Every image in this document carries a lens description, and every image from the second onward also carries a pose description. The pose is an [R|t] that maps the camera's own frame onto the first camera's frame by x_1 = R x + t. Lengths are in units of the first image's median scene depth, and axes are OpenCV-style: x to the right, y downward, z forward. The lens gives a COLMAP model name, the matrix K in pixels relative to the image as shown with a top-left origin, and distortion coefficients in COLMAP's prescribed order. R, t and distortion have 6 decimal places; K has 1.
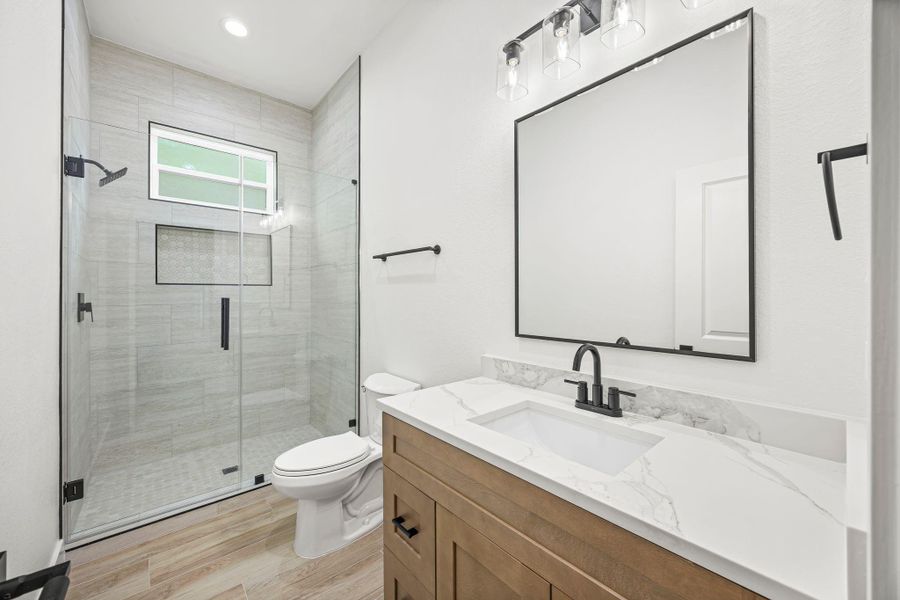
lens RADIAL K [[347.0, 0, 446.5], [0, 347.0, 298.4], [0, 0, 1]] dist [-0.003665, 0.000453]
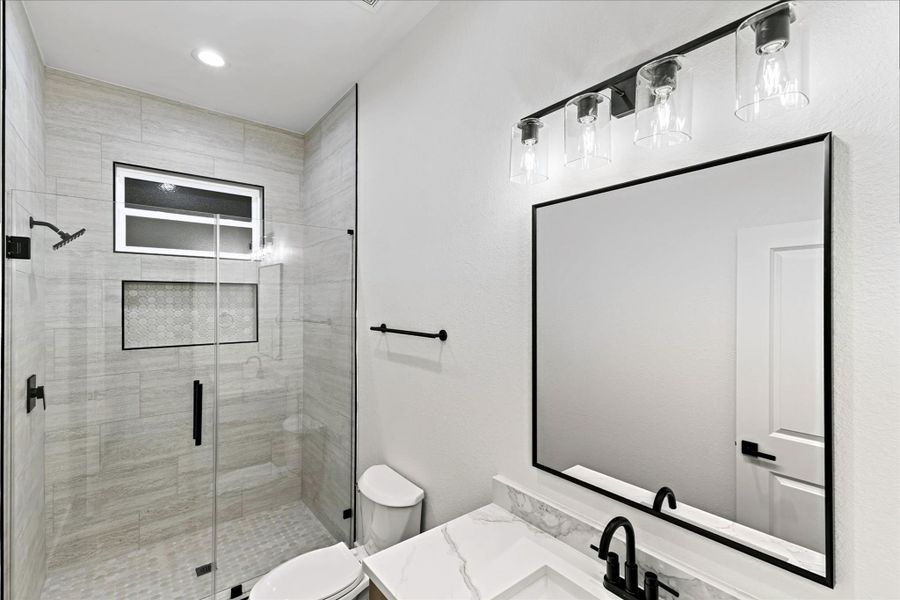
lens RADIAL K [[394.4, 0, 455.3], [0, 394.4, 301.4], [0, 0, 1]] dist [0.017362, -0.005032]
pose [[0.999602, 0.001624, -0.028171, 0.026489], [-0.001591, 0.999998, 0.001202, -0.194951], [0.028173, -0.001157, 0.999602, 0.031000]]
